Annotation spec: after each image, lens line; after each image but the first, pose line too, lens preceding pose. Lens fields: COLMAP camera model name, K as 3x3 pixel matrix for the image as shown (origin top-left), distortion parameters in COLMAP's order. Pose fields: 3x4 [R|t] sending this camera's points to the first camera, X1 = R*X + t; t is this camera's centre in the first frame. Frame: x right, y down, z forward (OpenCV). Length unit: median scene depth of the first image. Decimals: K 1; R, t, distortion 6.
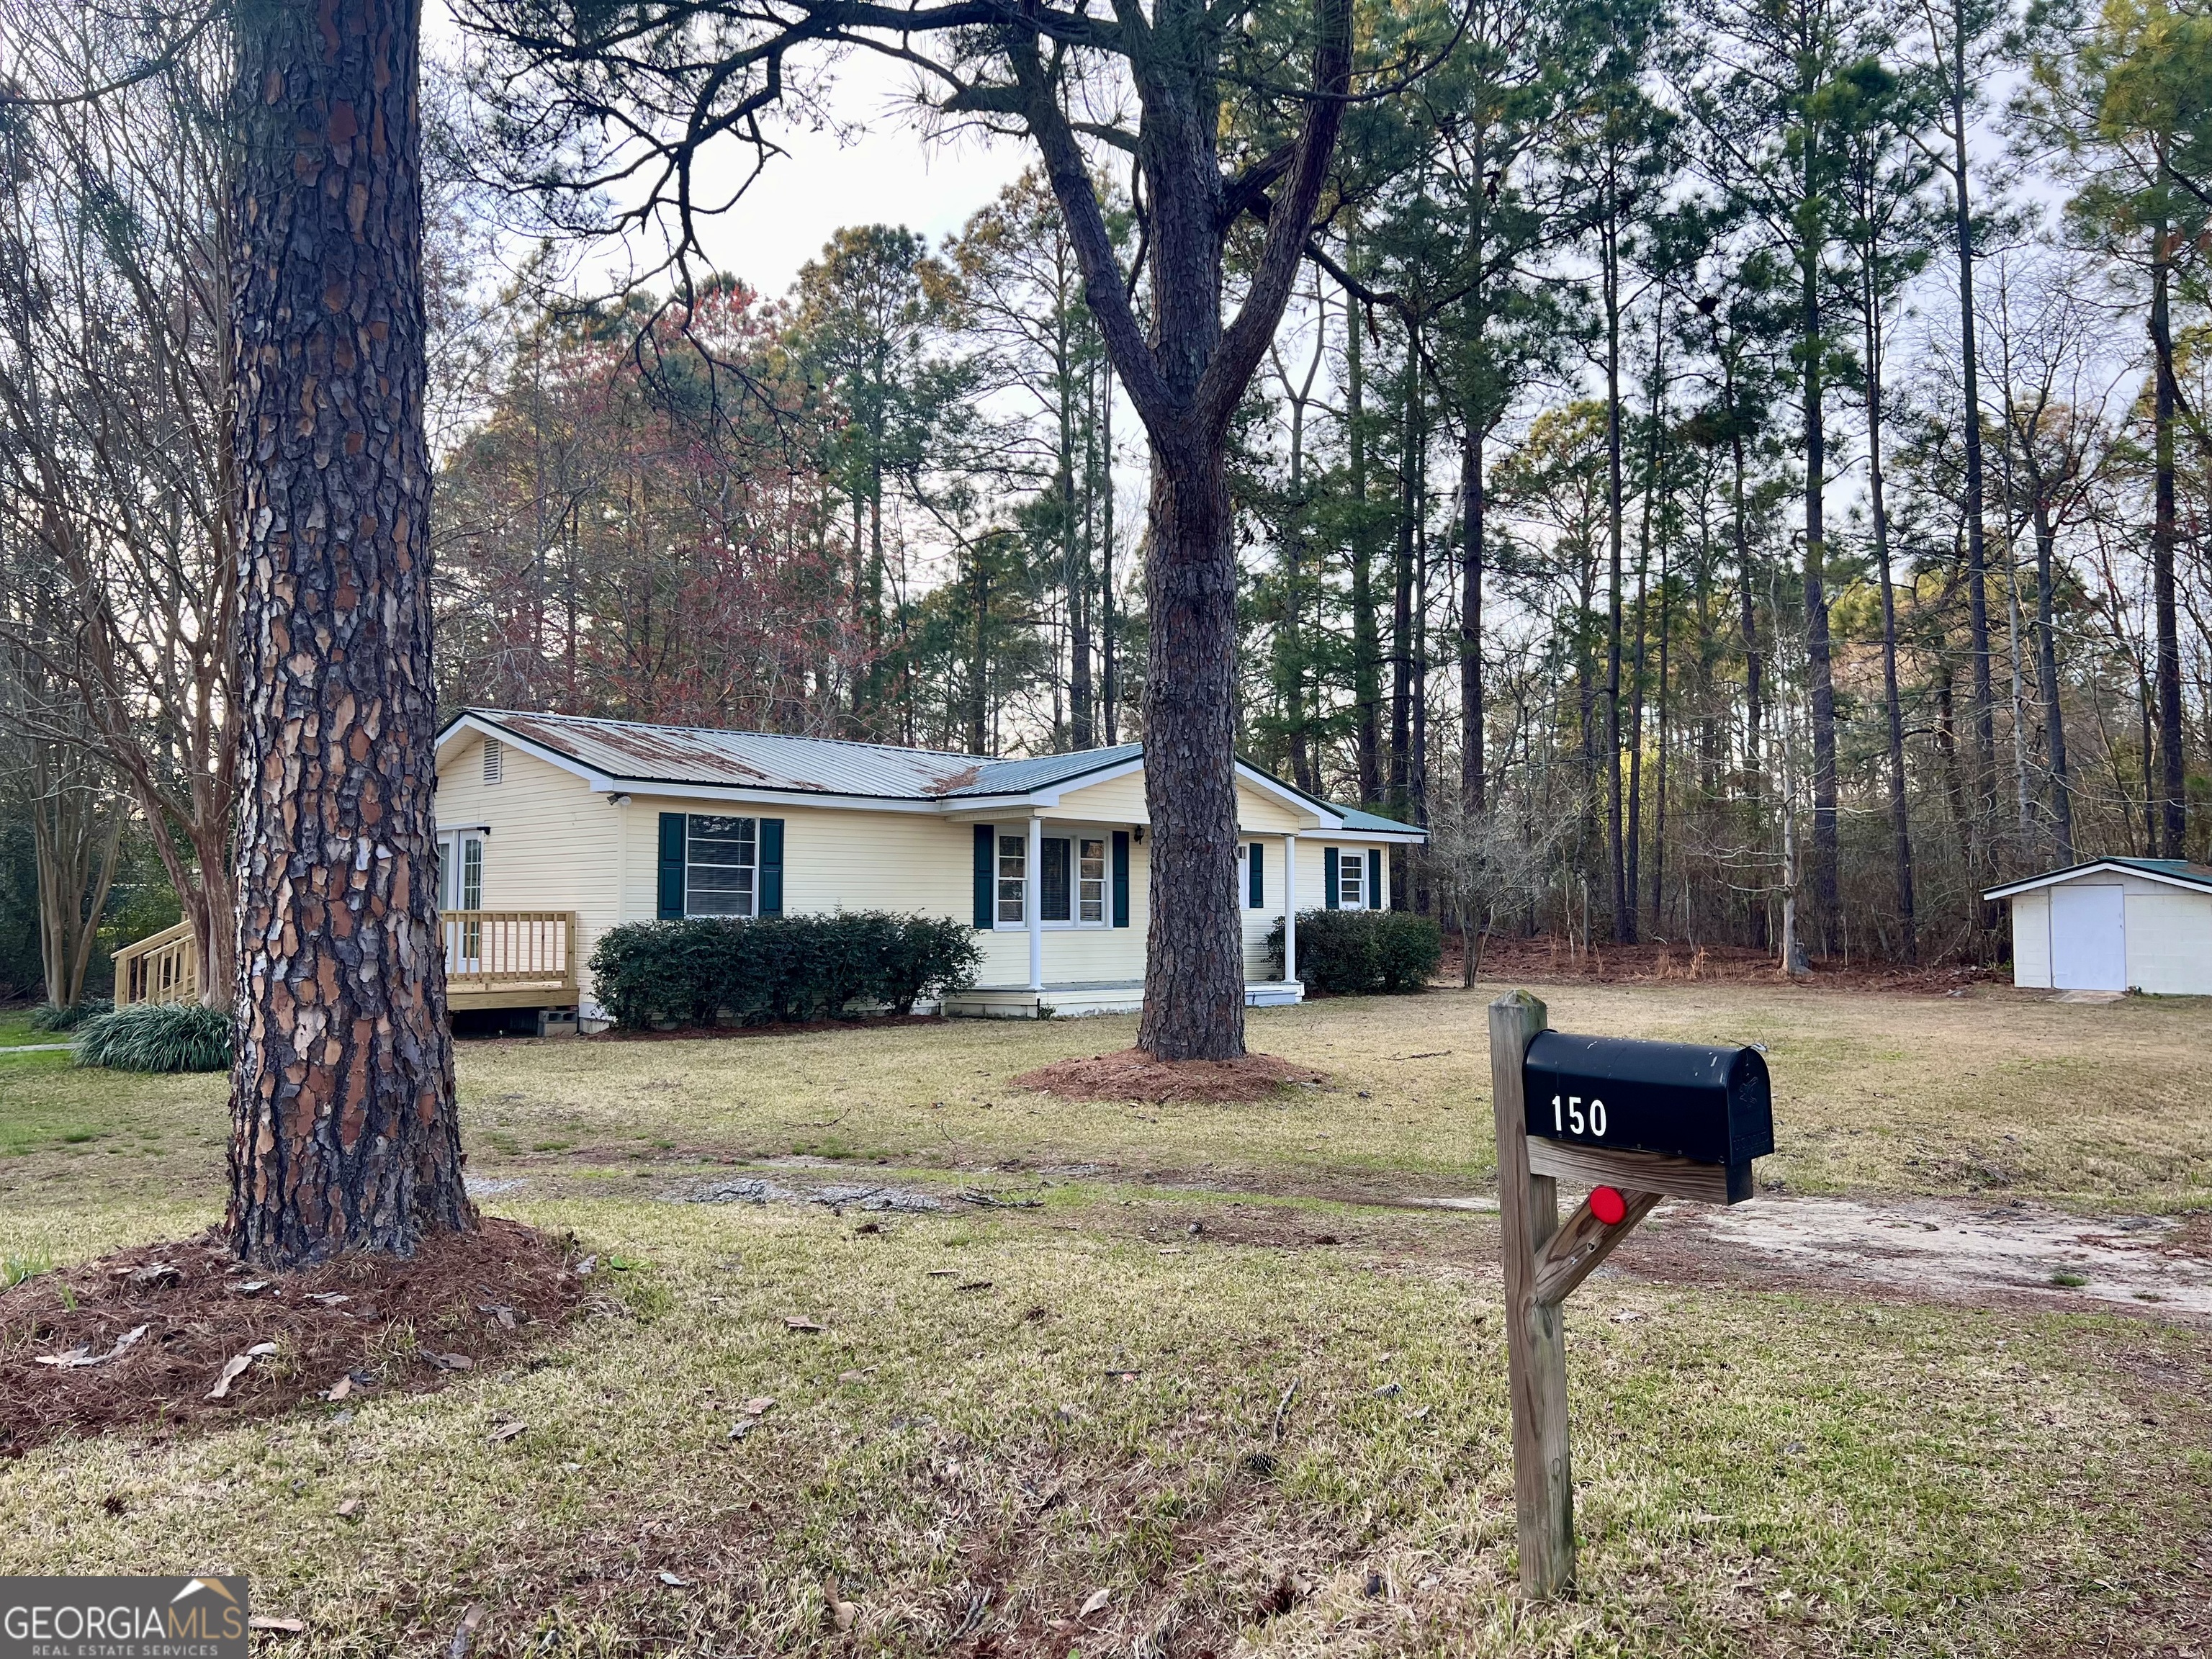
lens RADIAL K [[1668.7, 0, 1104.0], [0, 1668.7, 835.8], [0, 0, 1]] dist [0.045339, -0.053956]
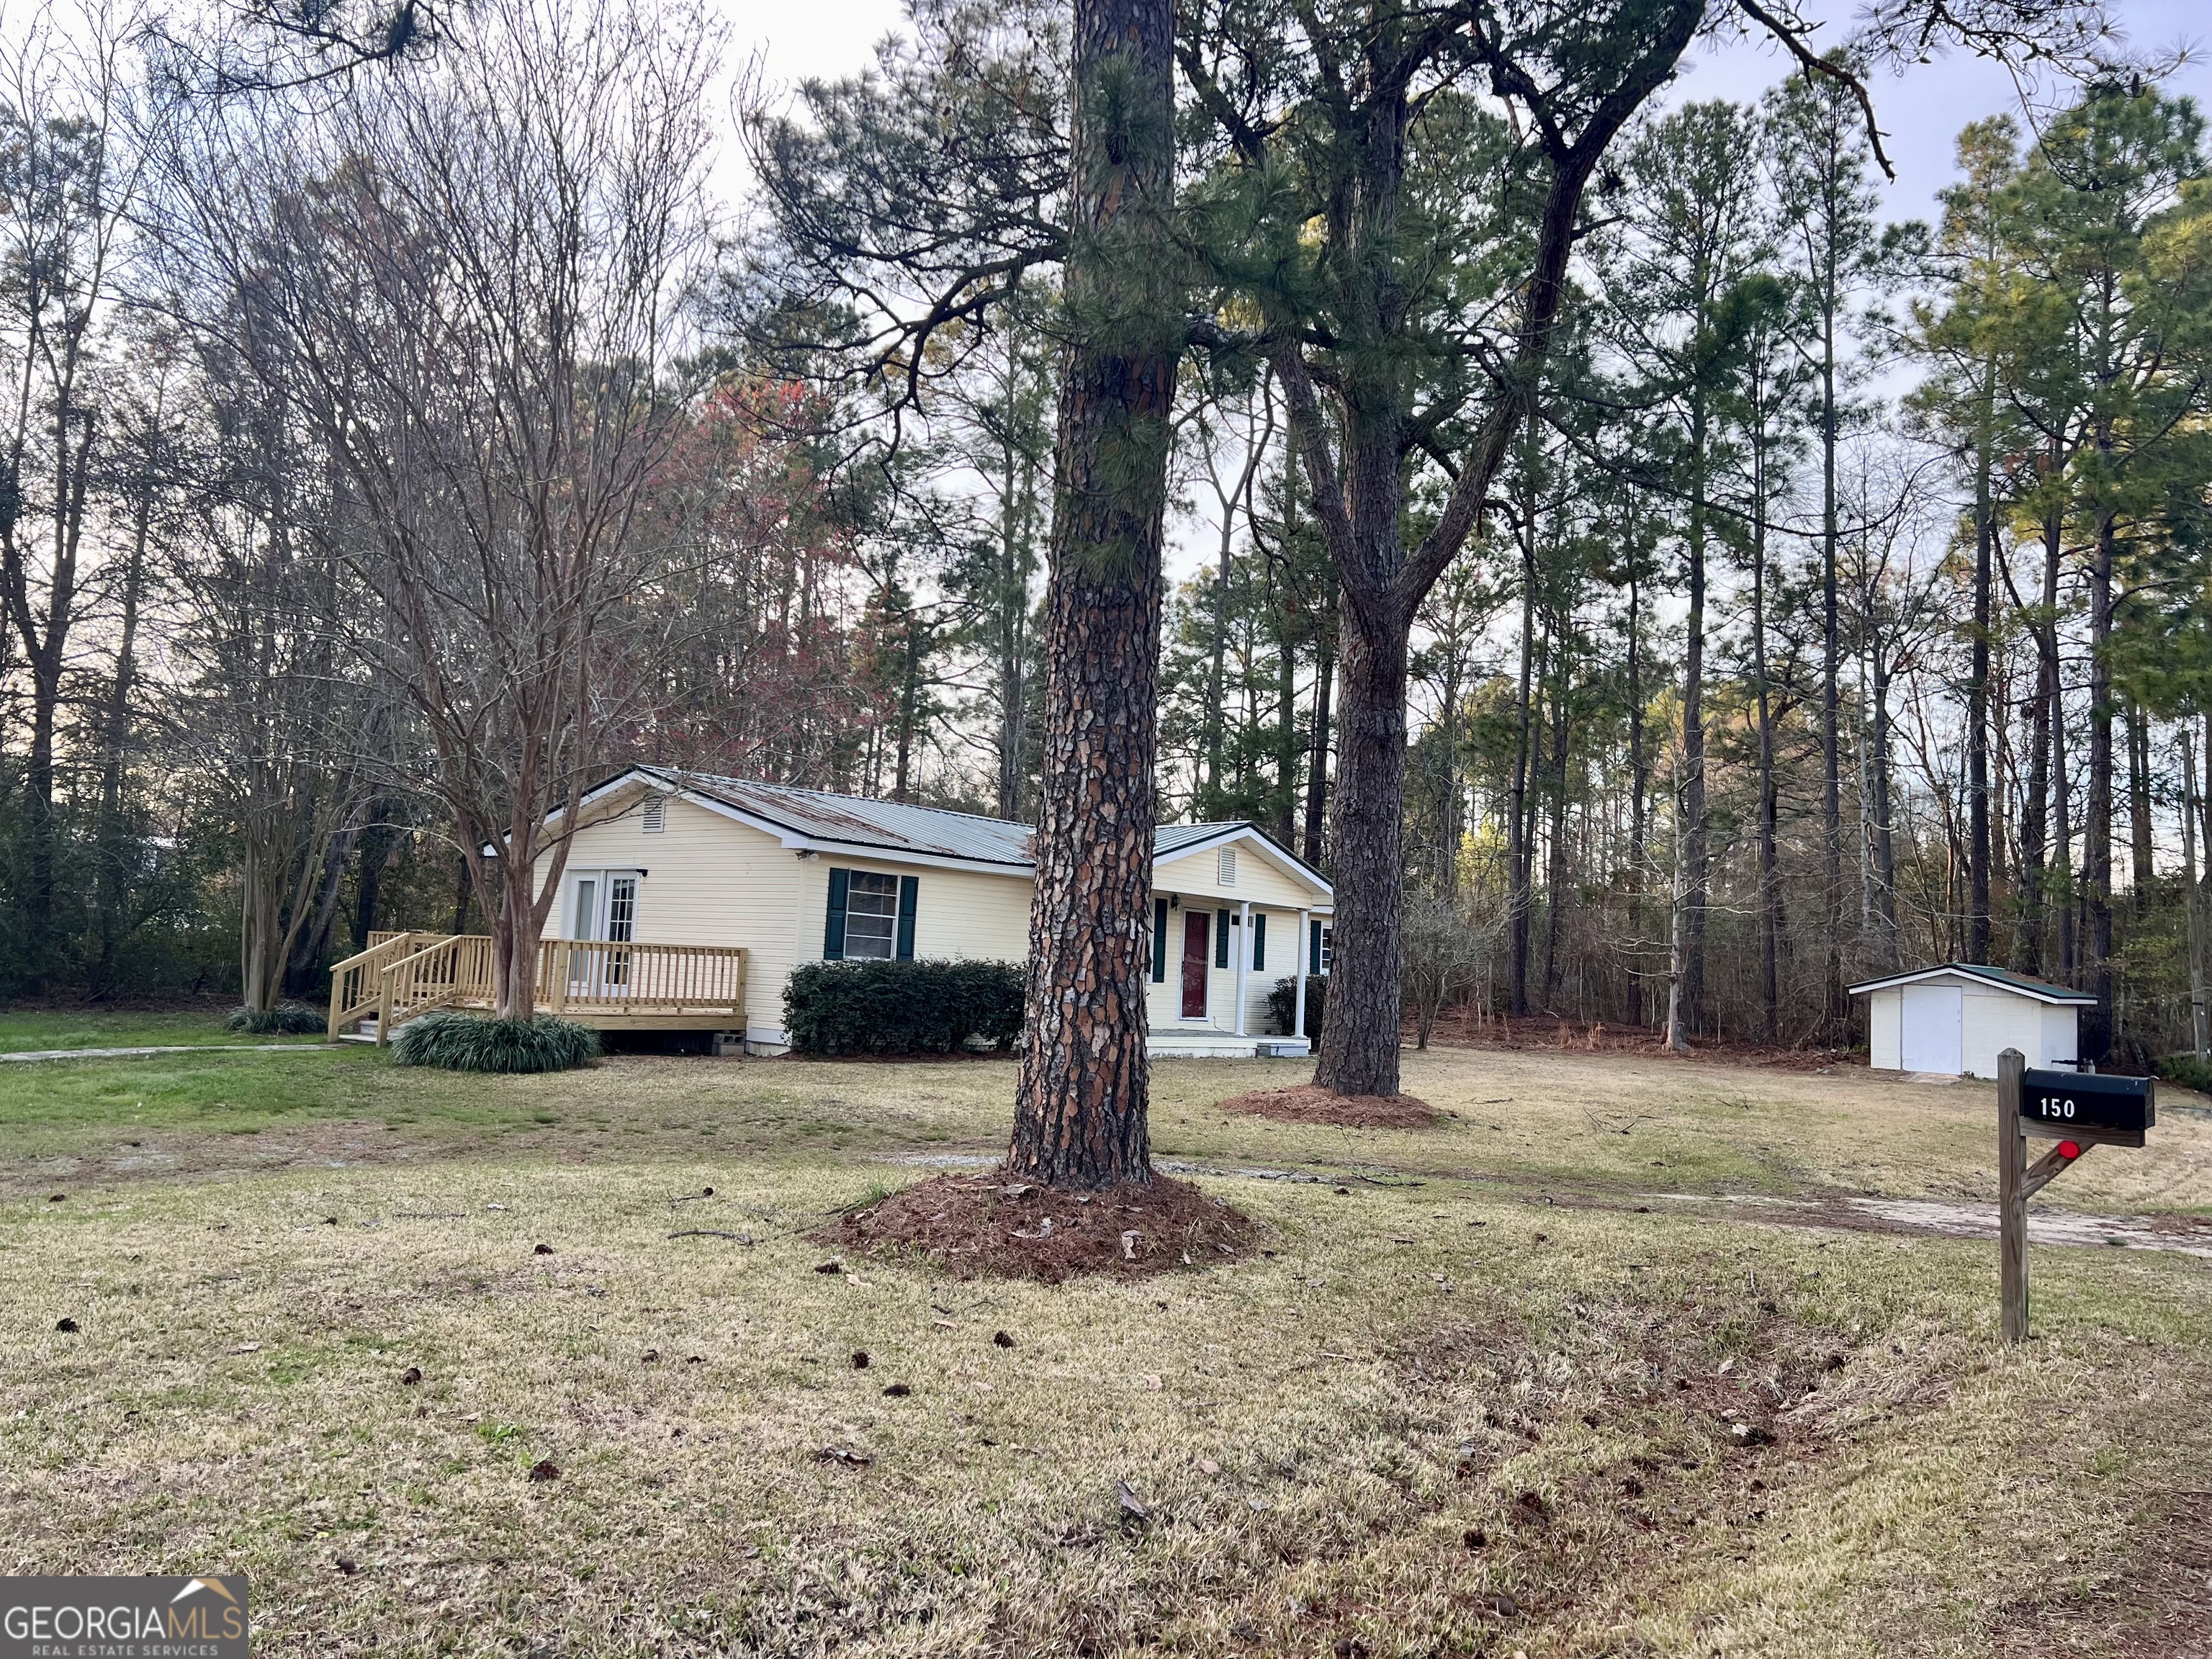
lens RADIAL K [[1668.7, 0, 1105.7], [0, 1668.7, 819.6], [0, 0, 1]] dist [0.045339, -0.053956]
pose [[0.991602, 0.058707, 0.115238, -0.199570], [-0.054042, 0.997604, -0.043201, -0.007040], [-0.117498, 0.036611, 0.992398, -0.173107]]
